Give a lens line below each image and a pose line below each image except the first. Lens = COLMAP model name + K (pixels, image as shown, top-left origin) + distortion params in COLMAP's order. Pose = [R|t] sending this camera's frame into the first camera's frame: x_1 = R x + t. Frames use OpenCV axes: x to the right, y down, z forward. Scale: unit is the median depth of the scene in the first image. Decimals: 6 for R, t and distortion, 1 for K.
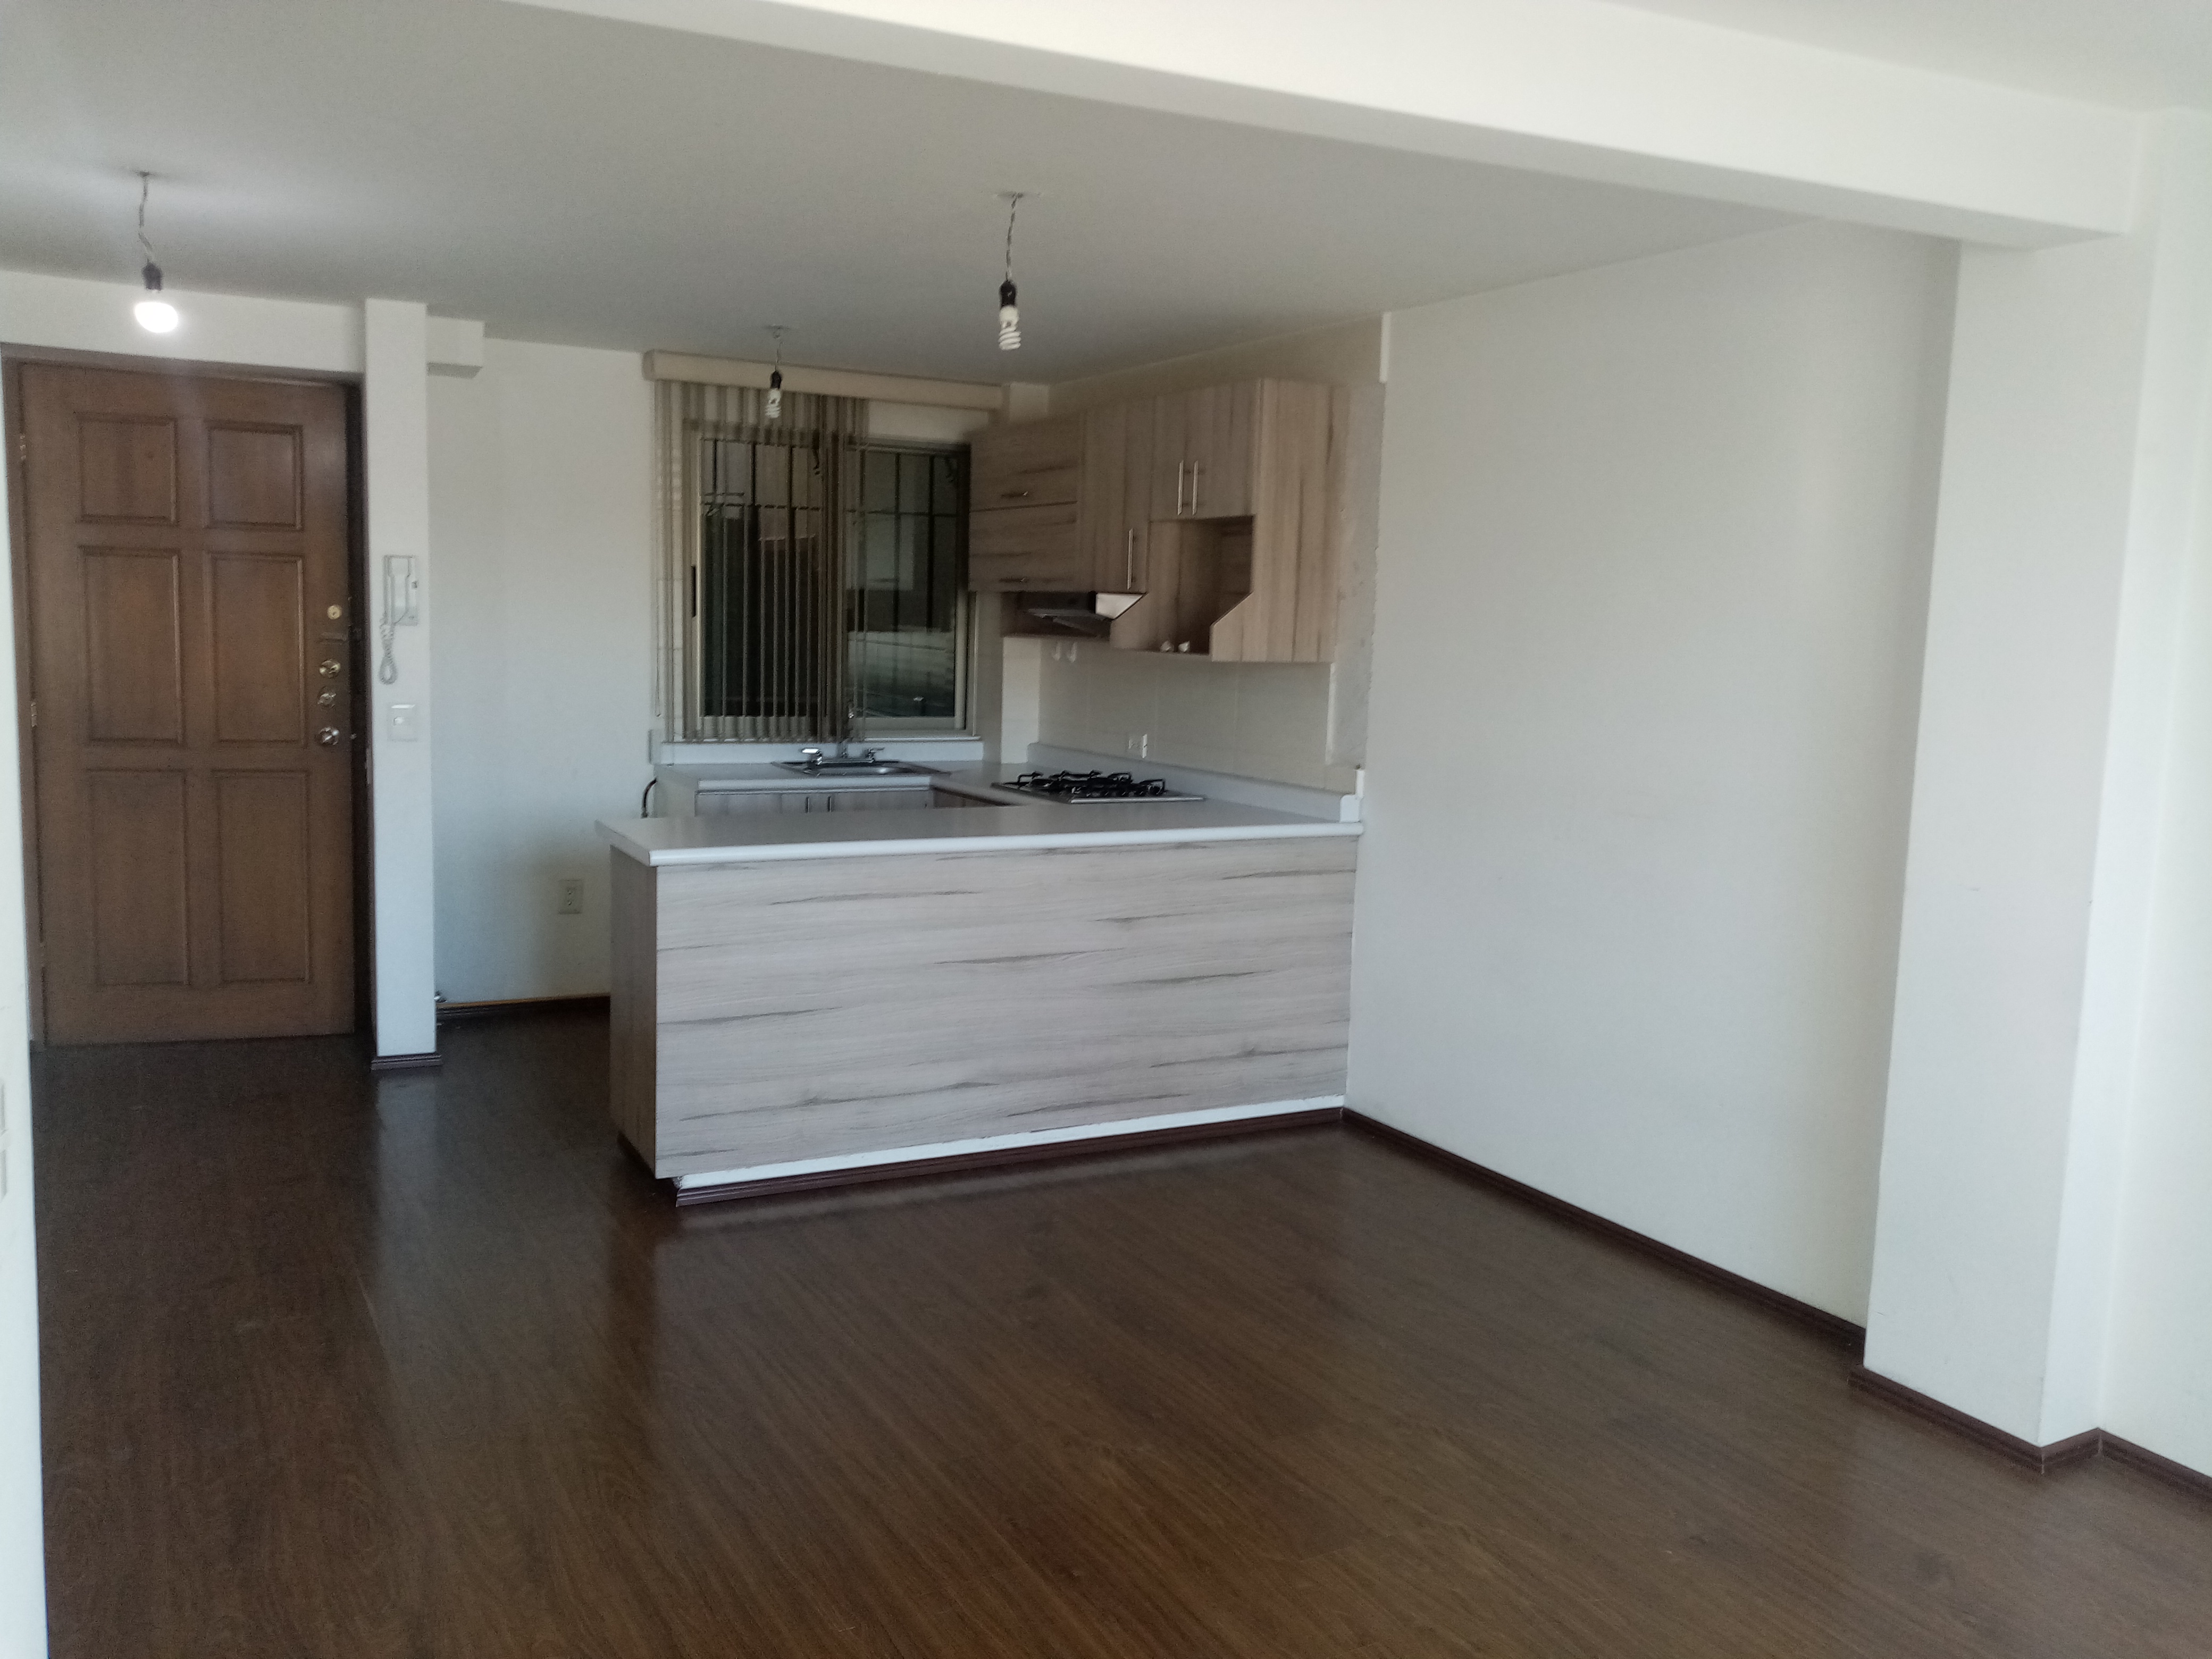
lens RADIAL K [[1808.1, 0, 1098.4], [0, 1808.1, 831.8], [0, 0, 1]] dist [0.072438, -0.123083]
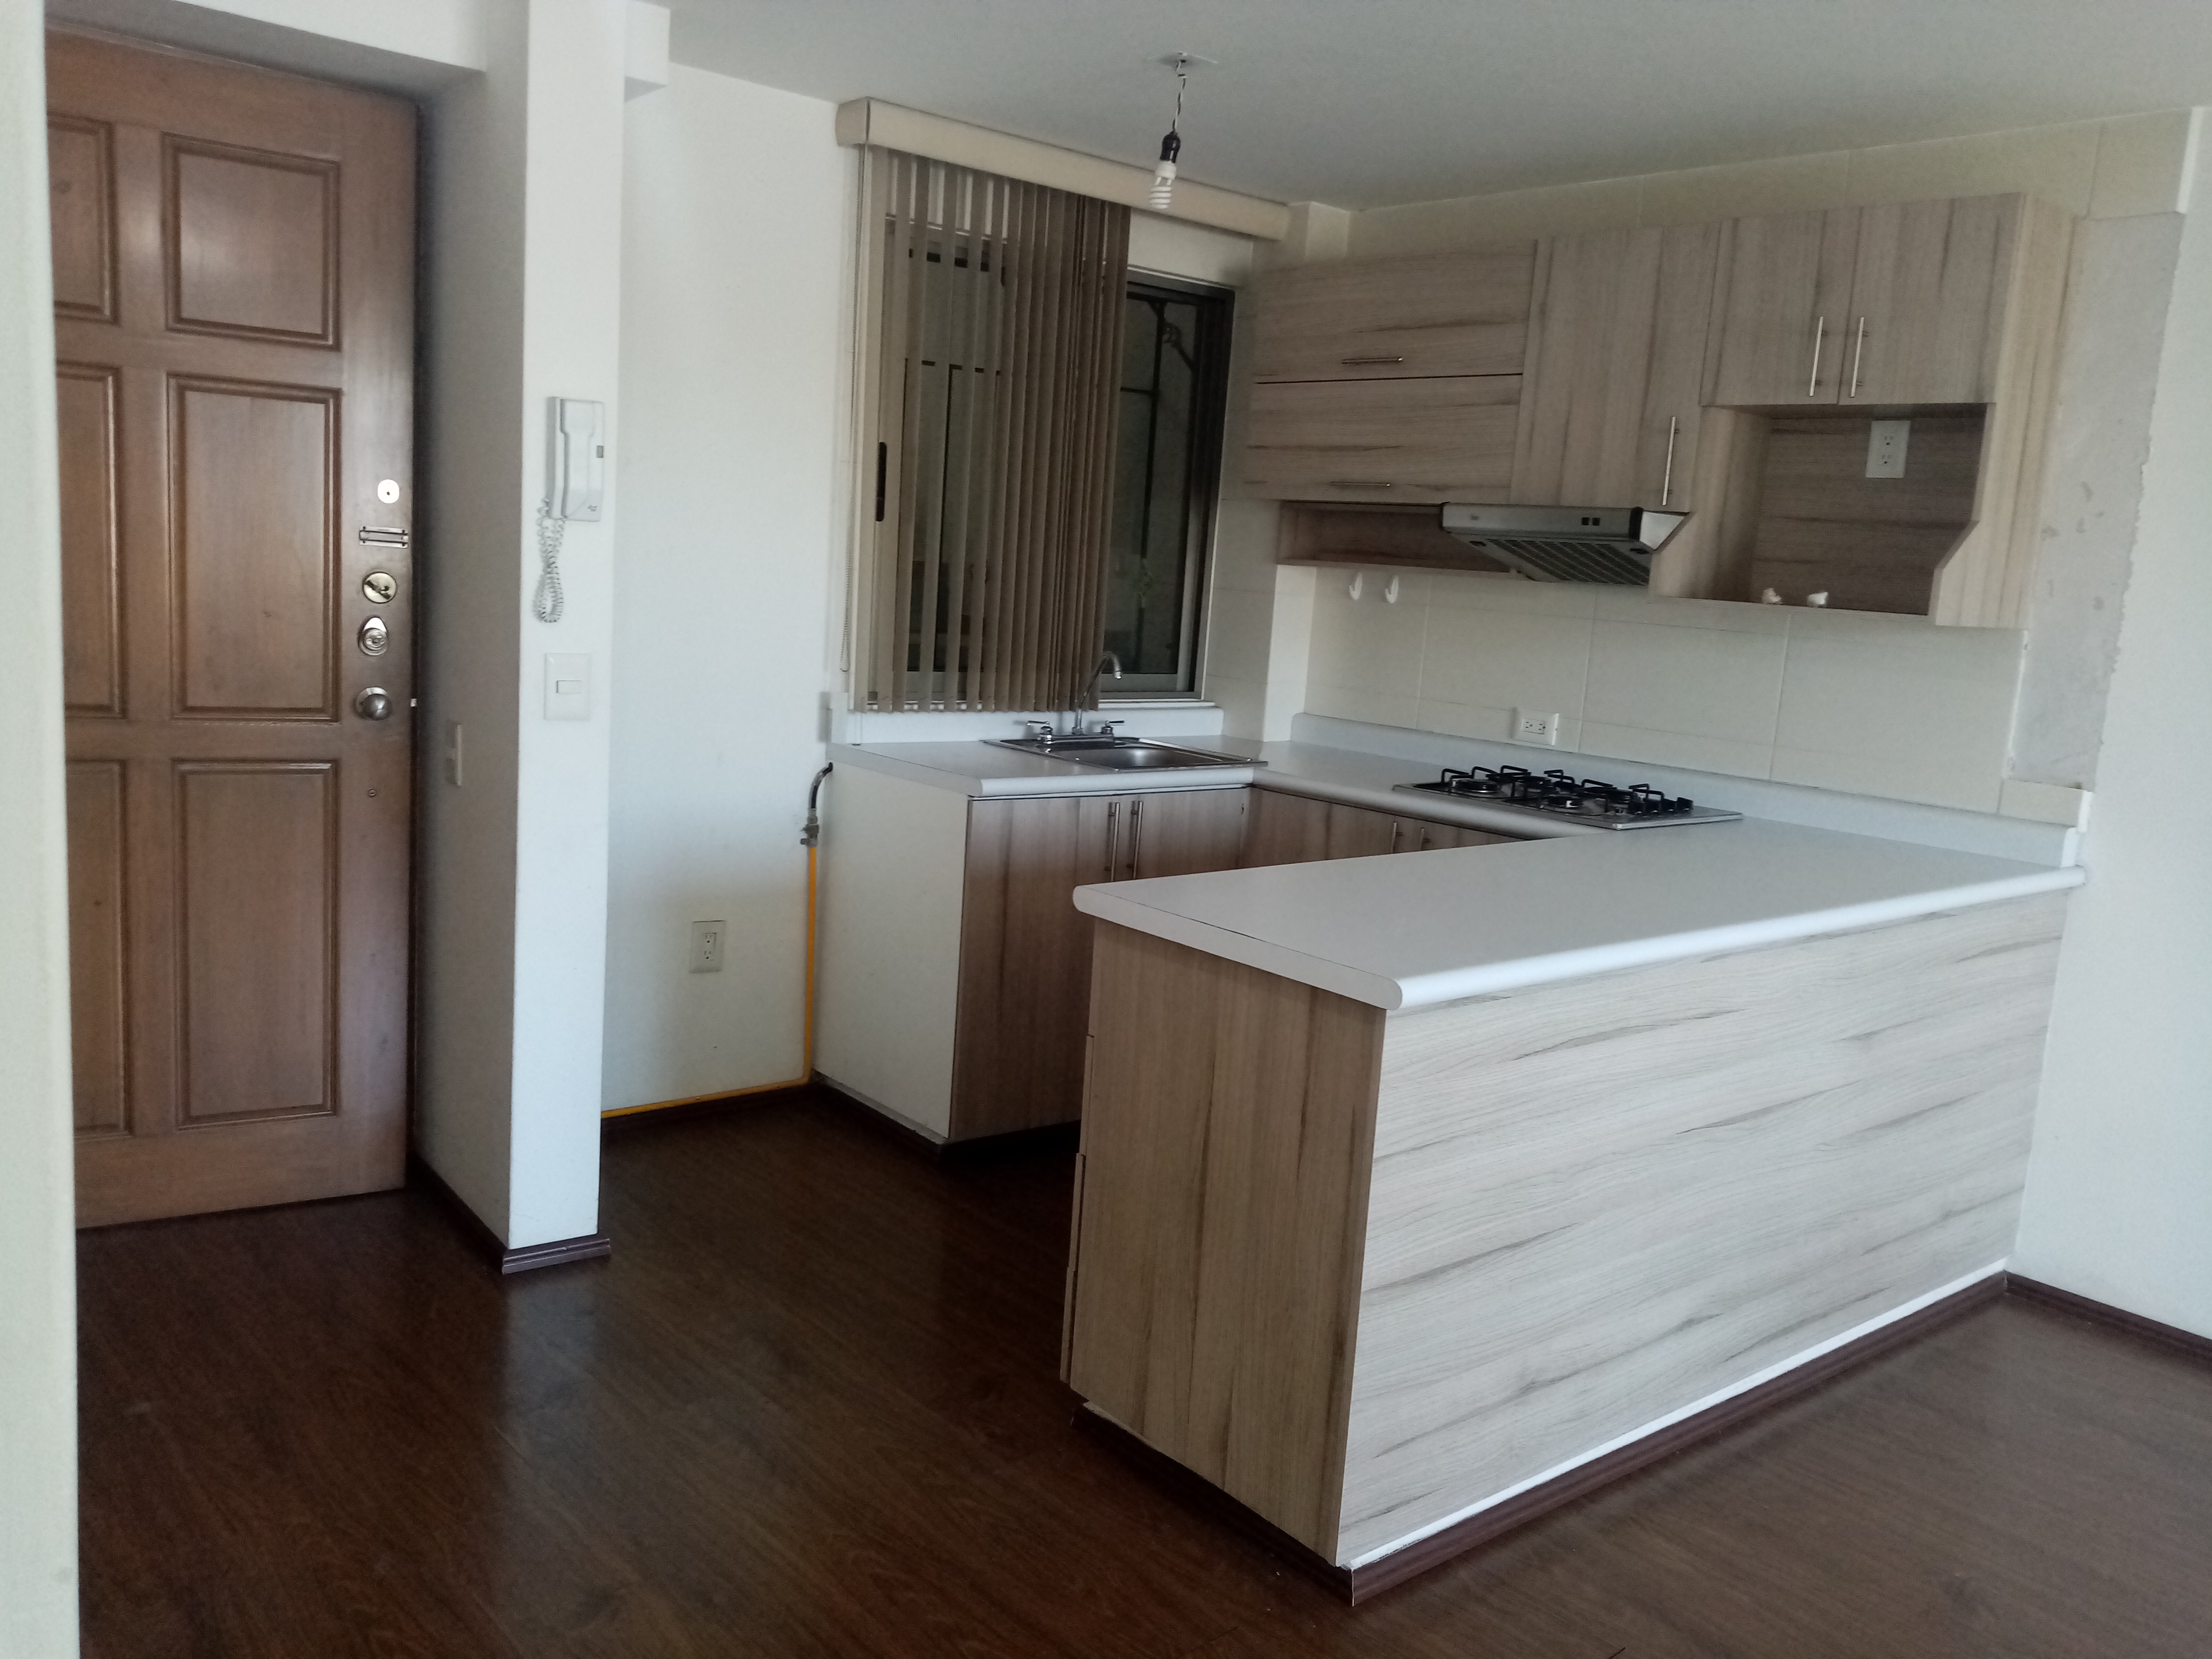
lens RADIAL K [[1808.0, 0, 1106.0], [0, 1808.0, 829.5], [0, 0, 1]] dist [0.004242, -0.002231]
pose [[0.974266, 0.001817, 0.225393, -0.336058], [-0.012126, 0.998942, 0.044359, -0.041639], [-0.225074, -0.045951, 0.973257, 0.387775]]
